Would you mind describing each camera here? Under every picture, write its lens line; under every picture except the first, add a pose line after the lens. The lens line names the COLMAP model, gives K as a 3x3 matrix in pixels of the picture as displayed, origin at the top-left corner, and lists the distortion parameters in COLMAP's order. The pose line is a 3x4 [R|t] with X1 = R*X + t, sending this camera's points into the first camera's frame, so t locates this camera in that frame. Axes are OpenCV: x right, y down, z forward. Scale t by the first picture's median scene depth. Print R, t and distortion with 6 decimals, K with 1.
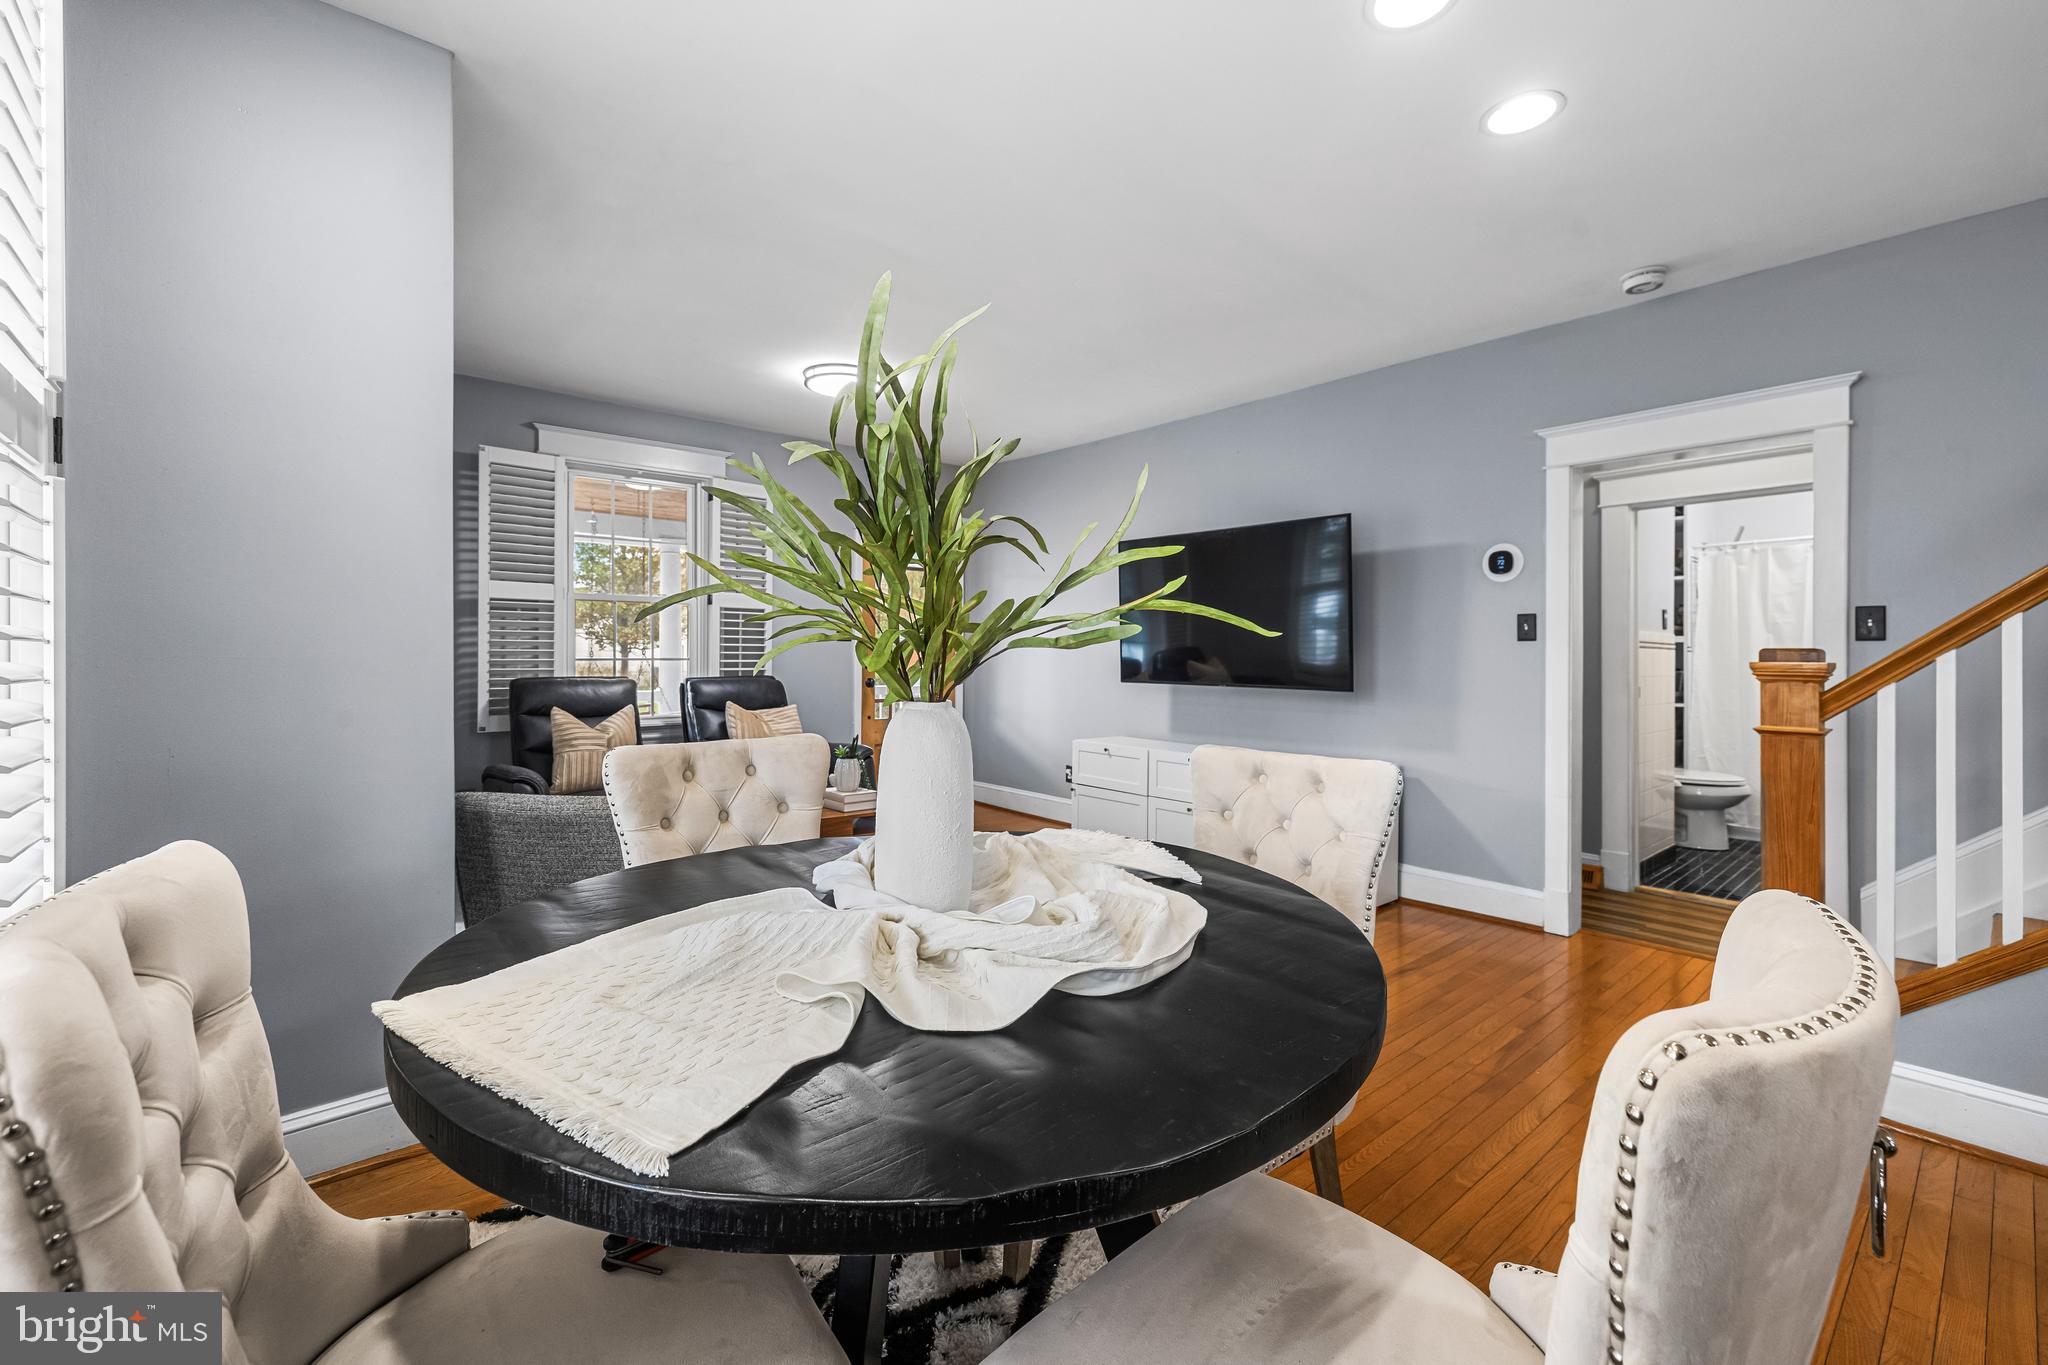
lens RADIAL K [[866.2, 0, 1028.8], [0, 866.2, 669.5], [0, 0, 1]] dist [0.003465, -0.000455]
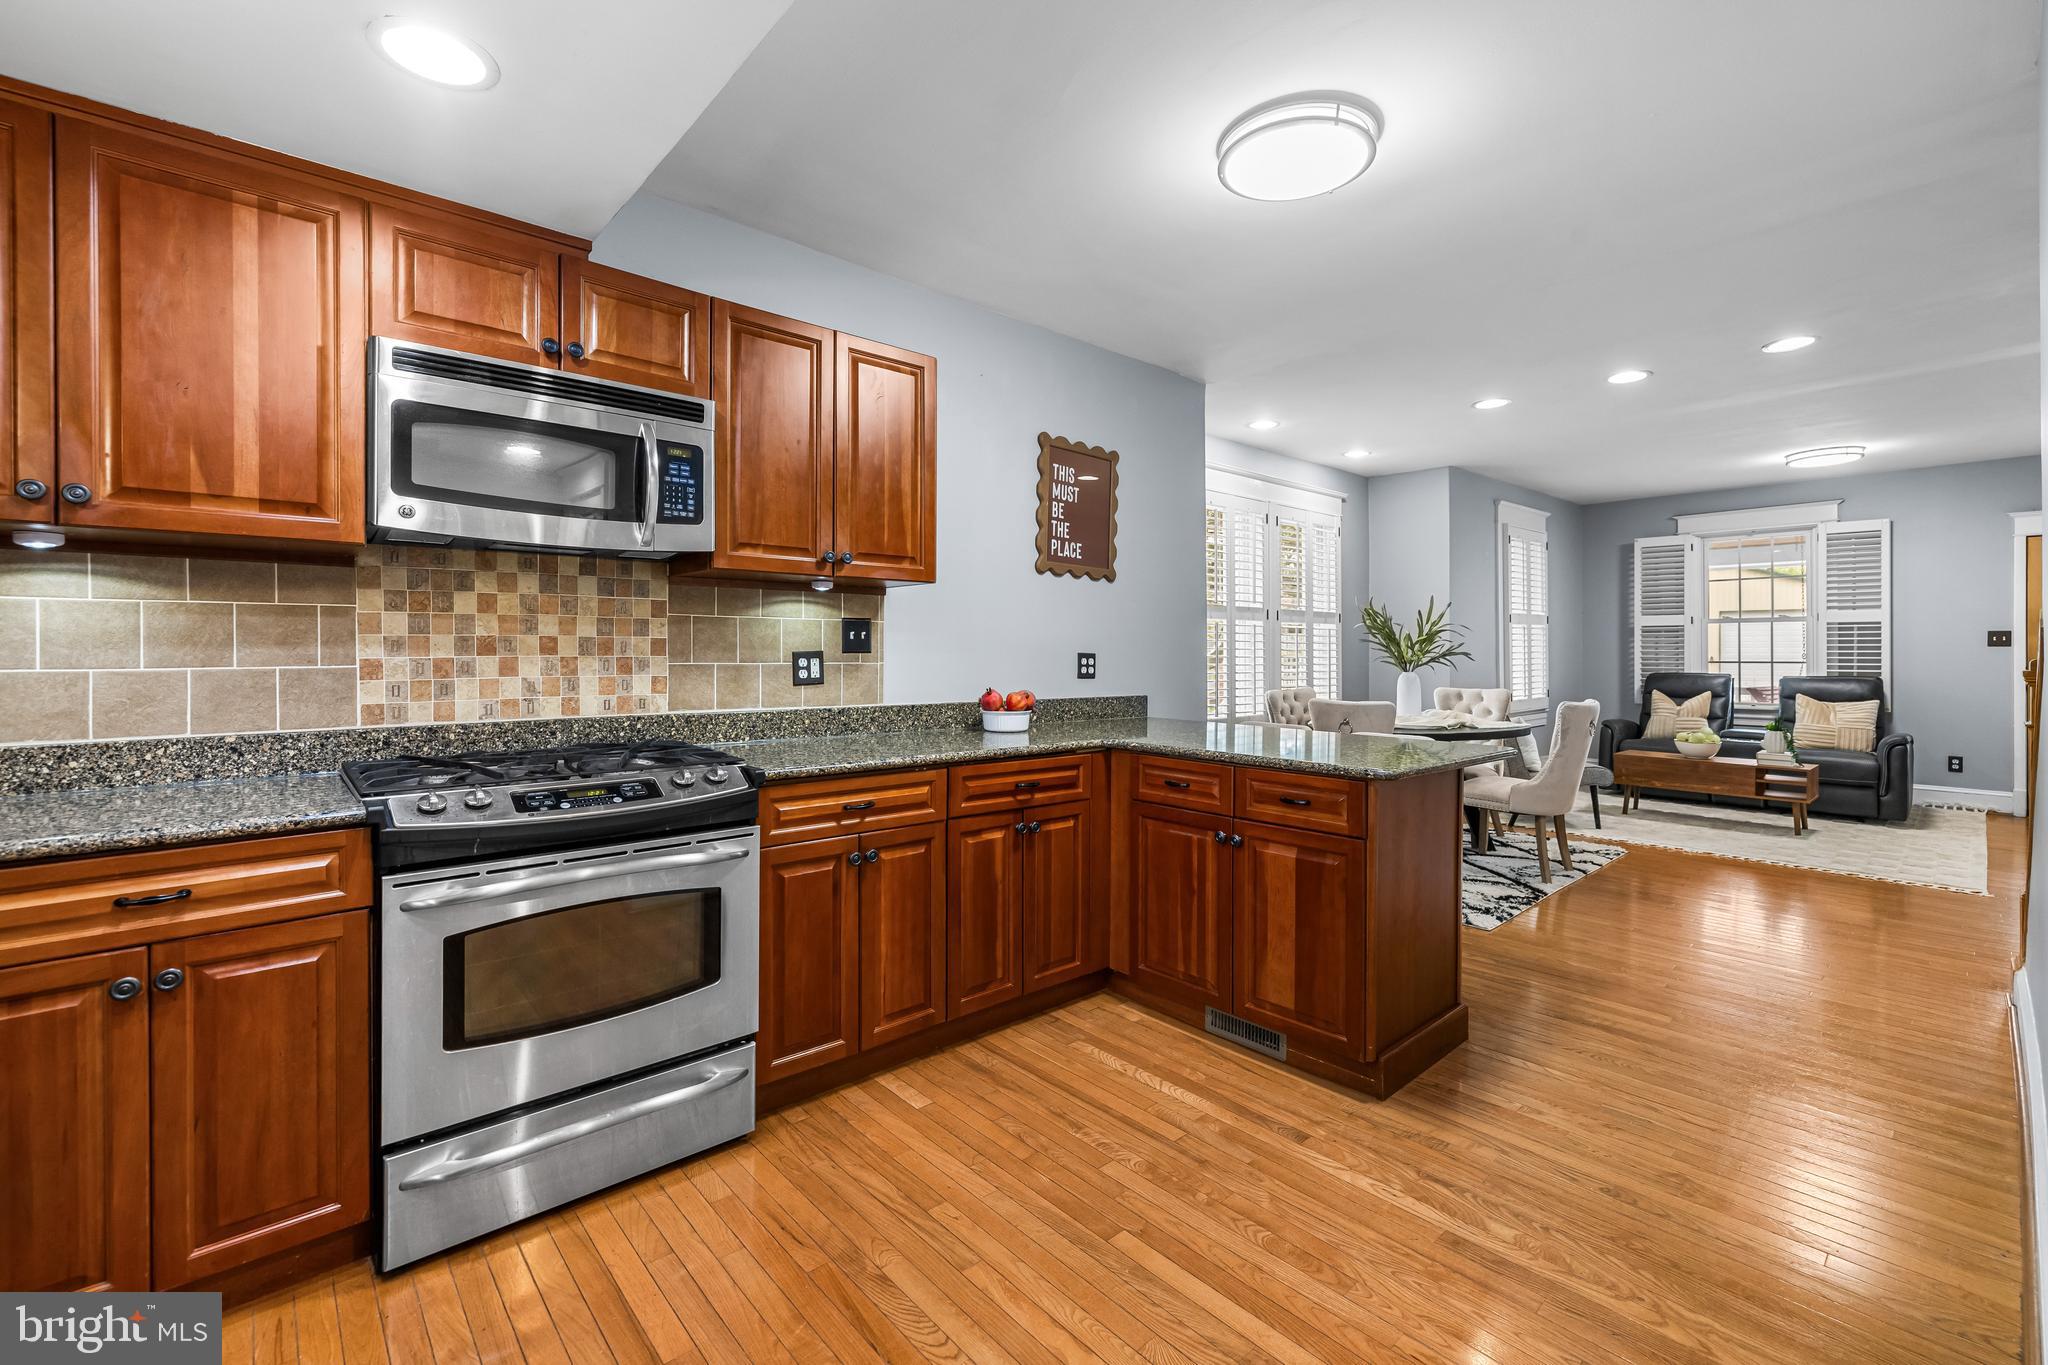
lens RADIAL K [[866.2, 0, 1023.1], [0, 866.2, 653.9], [0, 0, 1]] dist [0.003465, -0.000455]
pose [[0.017043, -0.002065, -0.999853, 1.040731], [-0.017794, 0.999839, -0.002368, -0.000833], [0.999696, 0.017832, 0.017004, -0.248397]]
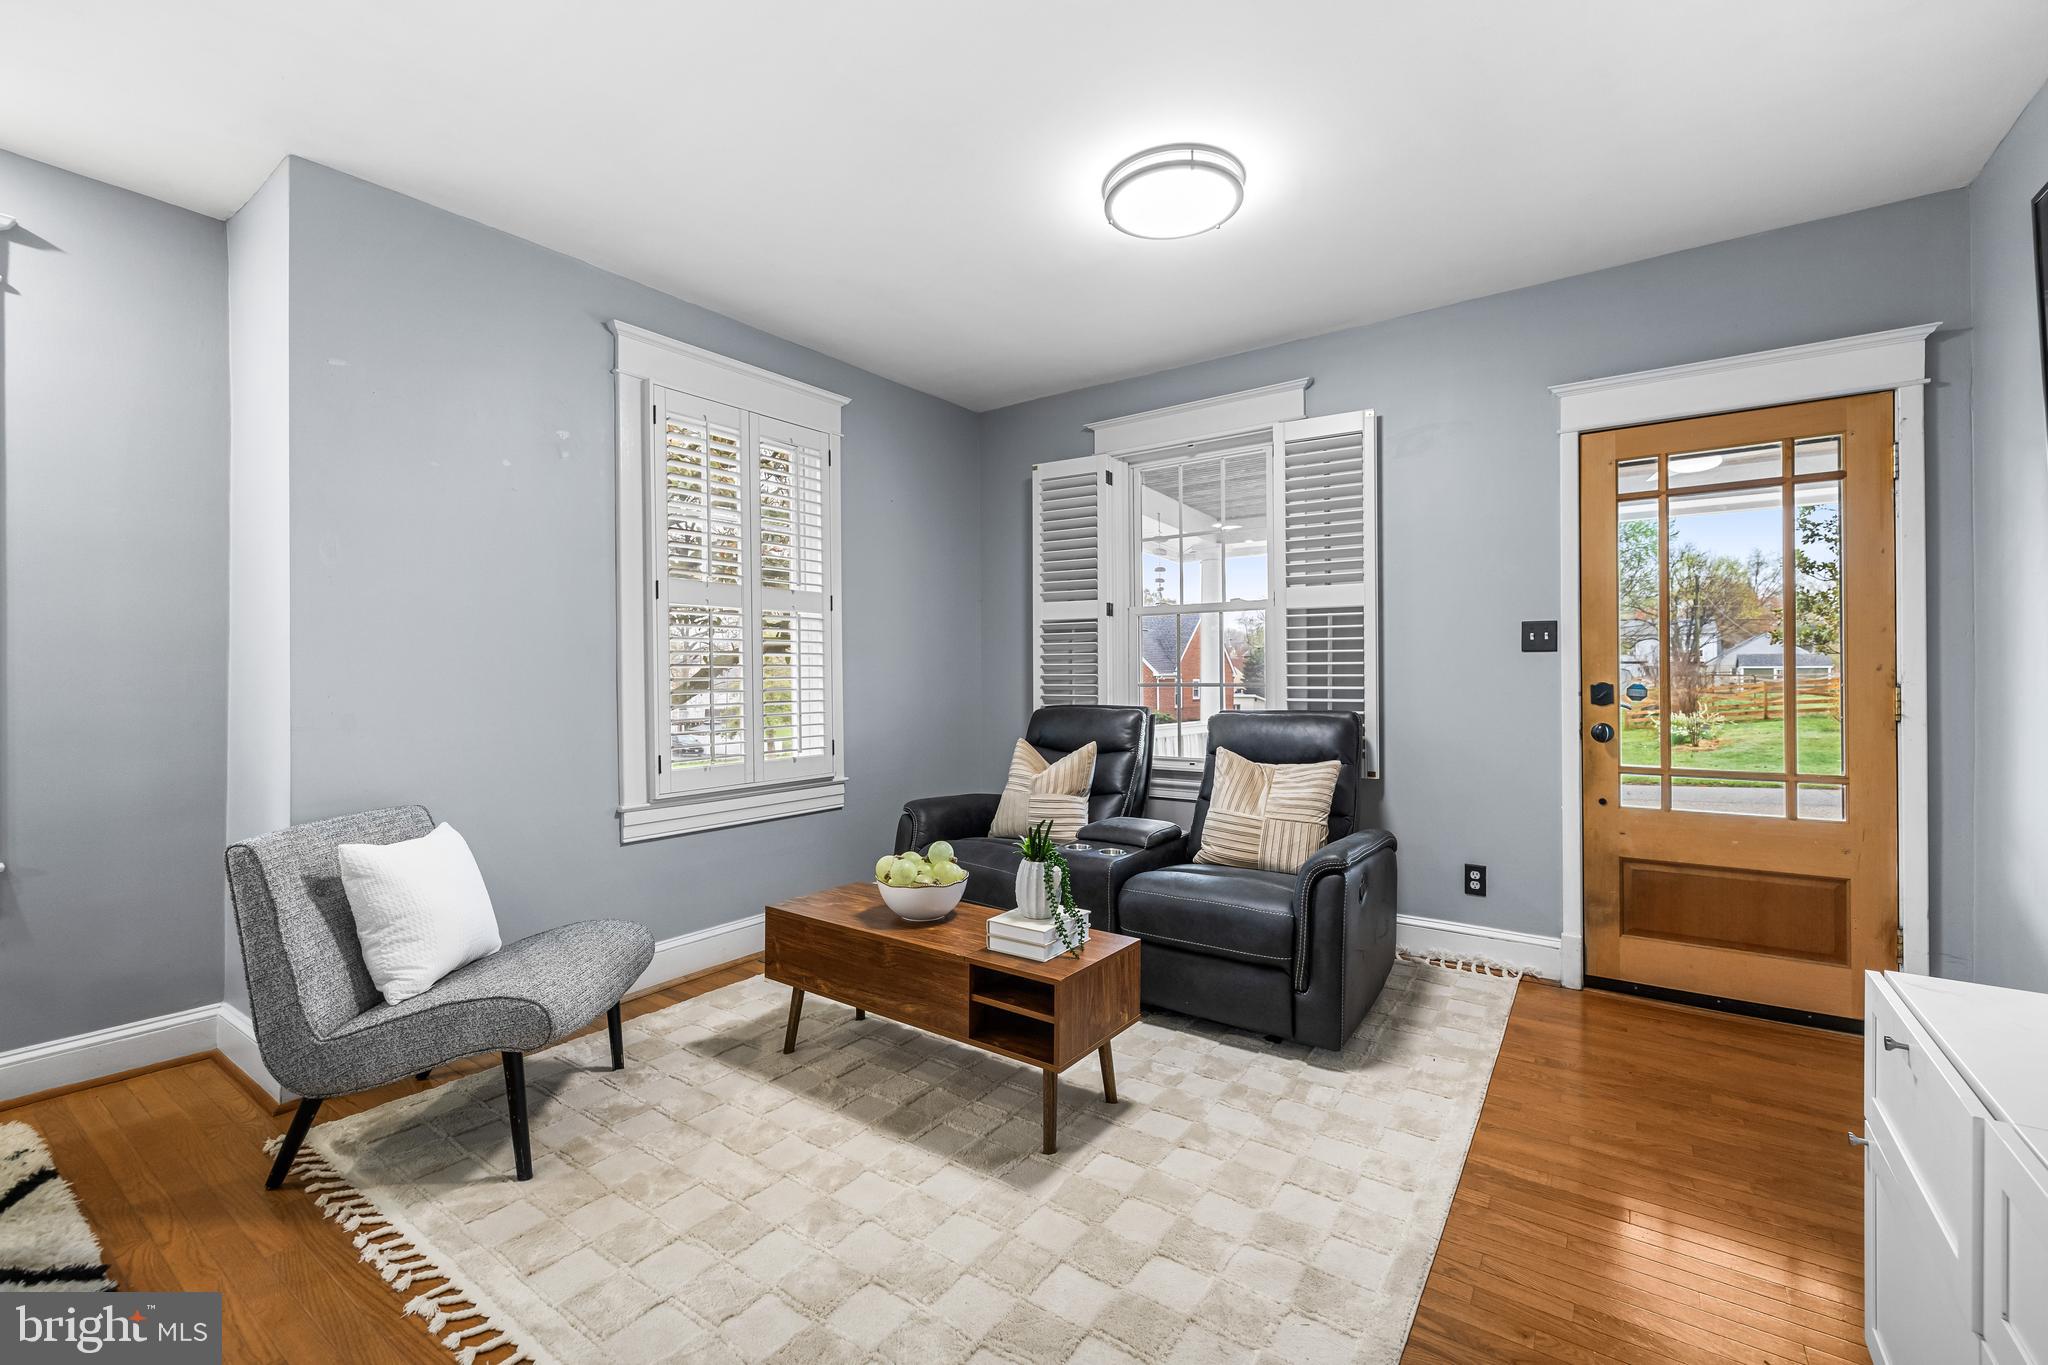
lens RADIAL K [[866.2, 0, 1017.5], [0, 866.2, 677.7], [0, 0, 1]] dist [0.003465, -0.000455]
pose [[0.240565, -0.005968, -0.970615, 0.291007], [-0.013892, 0.999857, -0.009591, -0.009550], [0.970534, 0.015791, 0.240448, 0.714744]]
